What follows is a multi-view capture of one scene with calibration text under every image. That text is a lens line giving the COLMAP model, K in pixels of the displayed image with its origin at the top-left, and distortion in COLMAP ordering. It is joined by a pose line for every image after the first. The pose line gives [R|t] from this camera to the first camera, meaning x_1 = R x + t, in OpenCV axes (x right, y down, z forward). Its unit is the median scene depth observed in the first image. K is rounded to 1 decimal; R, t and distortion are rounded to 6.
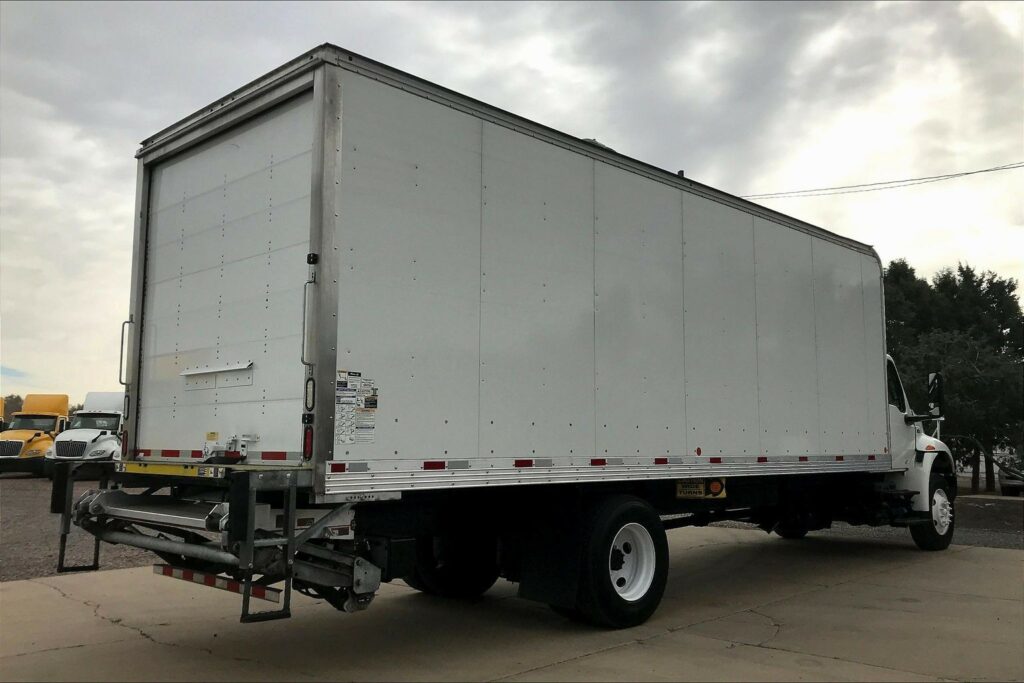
lens RADIAL K [[914.3, 0, 512.0], [0, 914.3, 341.5], [0, 0, 1]] dist [0.014550, -0.002628]
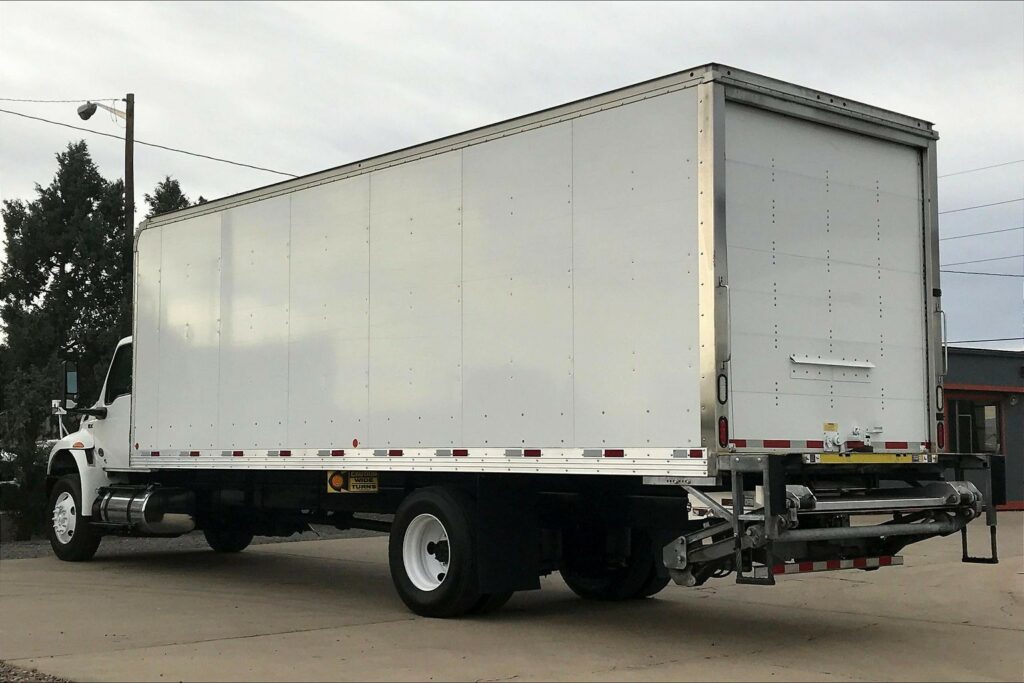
lens RADIAL K [[1351.5, 0, 512.0], [0, 1351.5, 341.5], [0, 0, 1]] dist [0.028866, 0.017631]
pose [[0.072944, 0.073592, 0.994617, -1.737844], [-0.115463, 0.991191, -0.064871, 0.137375], [-0.990630, -0.110109, 0.080798, 1.149910]]
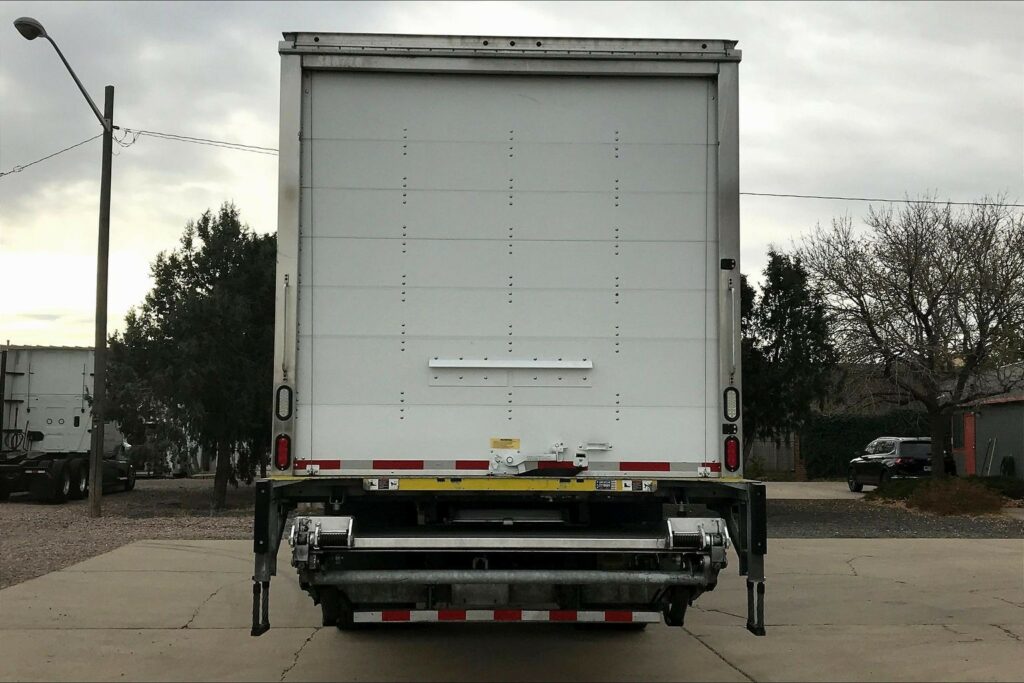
lens RADIAL K [[1187.3, 0, 523.6], [0, 1187.3, 337.3], [0, 0, 1]] dist [0.164511, -0.011290]
pose [[0.669082, 0.061547, 0.740636, -1.048196], [-0.086544, 0.996237, -0.004604, 0.008747], [-0.738132, -0.061017, 0.671891, 0.238605]]
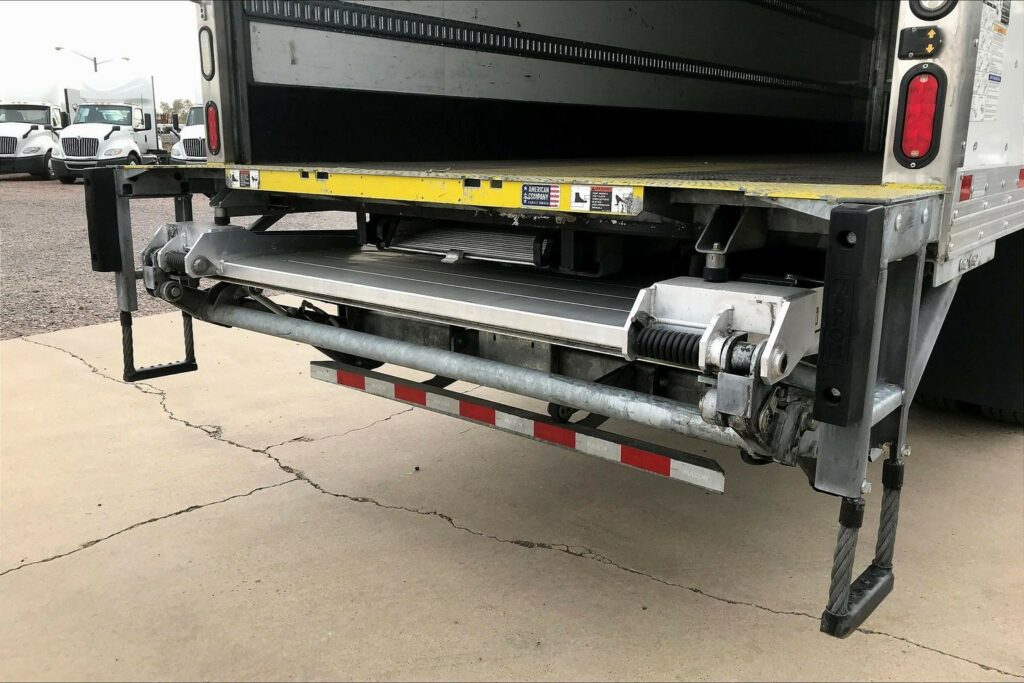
lens RADIAL K [[848.6, 0, 512.0], [0, 848.6, 341.5], [0, 0, 1]] dist [0.027658, -0.007575]
pose [[0.995706, -0.021409, 0.090068, -0.319096], [-0.009944, 0.942531, 0.333972, 0.066258], [-0.092041, -0.333433, 0.938270, 0.532306]]
